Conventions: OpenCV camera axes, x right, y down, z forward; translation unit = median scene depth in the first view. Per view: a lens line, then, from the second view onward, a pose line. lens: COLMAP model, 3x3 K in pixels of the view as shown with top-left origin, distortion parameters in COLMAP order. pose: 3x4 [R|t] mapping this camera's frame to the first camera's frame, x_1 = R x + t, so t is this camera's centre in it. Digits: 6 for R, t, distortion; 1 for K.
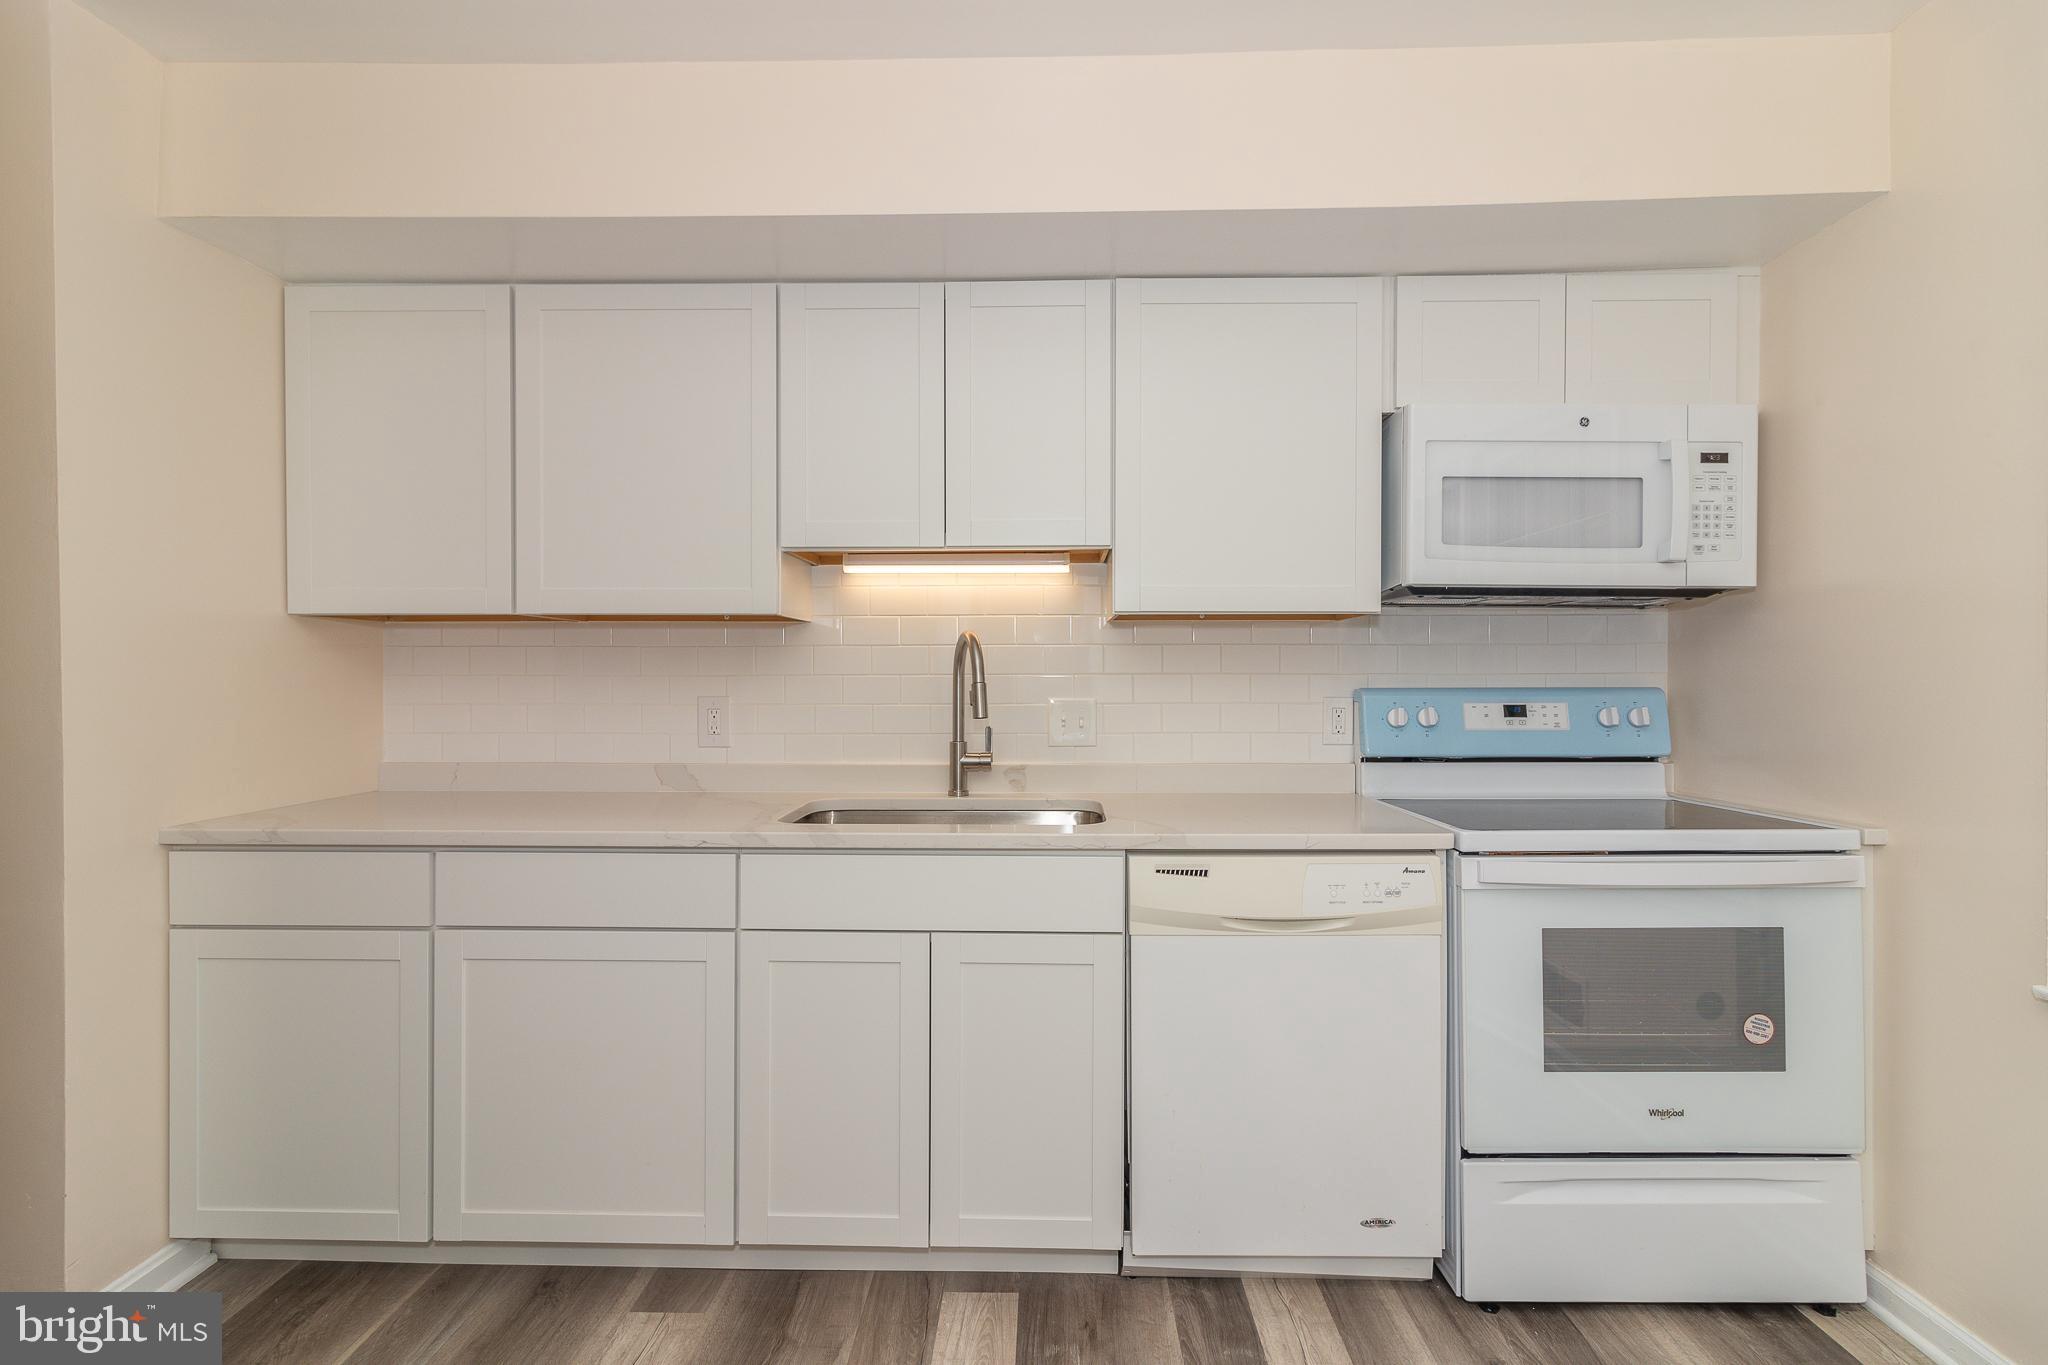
lens RADIAL K [[948.9, 0, 1024.2], [0, 948.9, 684.5], [0, 0, 1]] dist [0.006041, 0.000536]
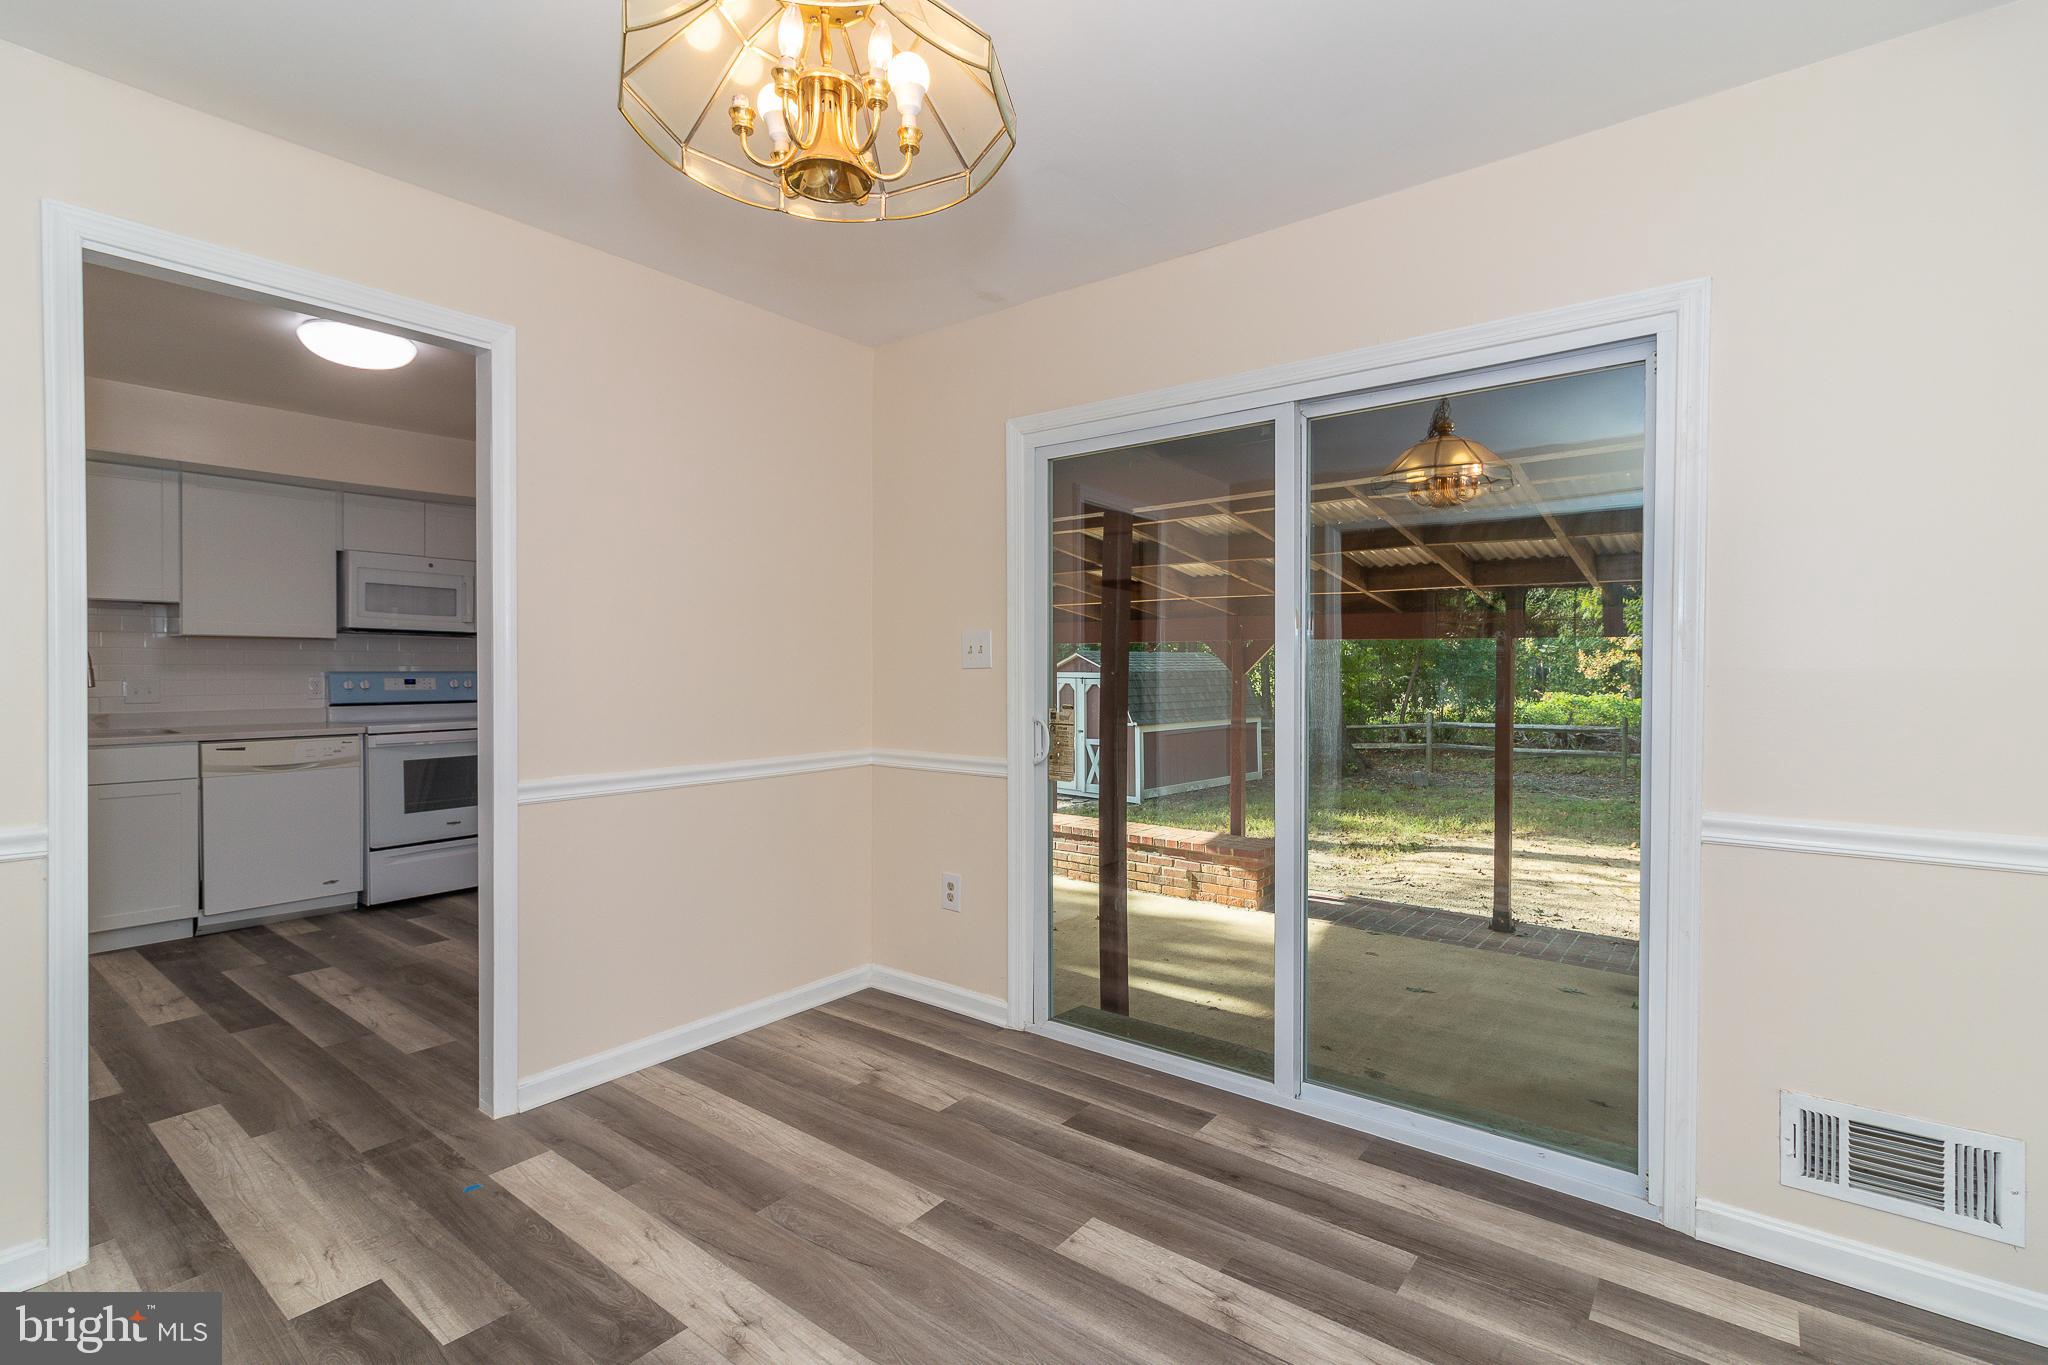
lens RADIAL K [[948.9, 0, 1023.1], [0, 948.9, 682.3], [0, 0, 1]] dist [0.006041, 0.000536]
pose [[0.612159, -0.009458, 0.790678, -0.494812], [0.004478, 0.999954, 0.008495, 0.020695], [-0.790722, -0.001659, 0.612173, -1.984236]]
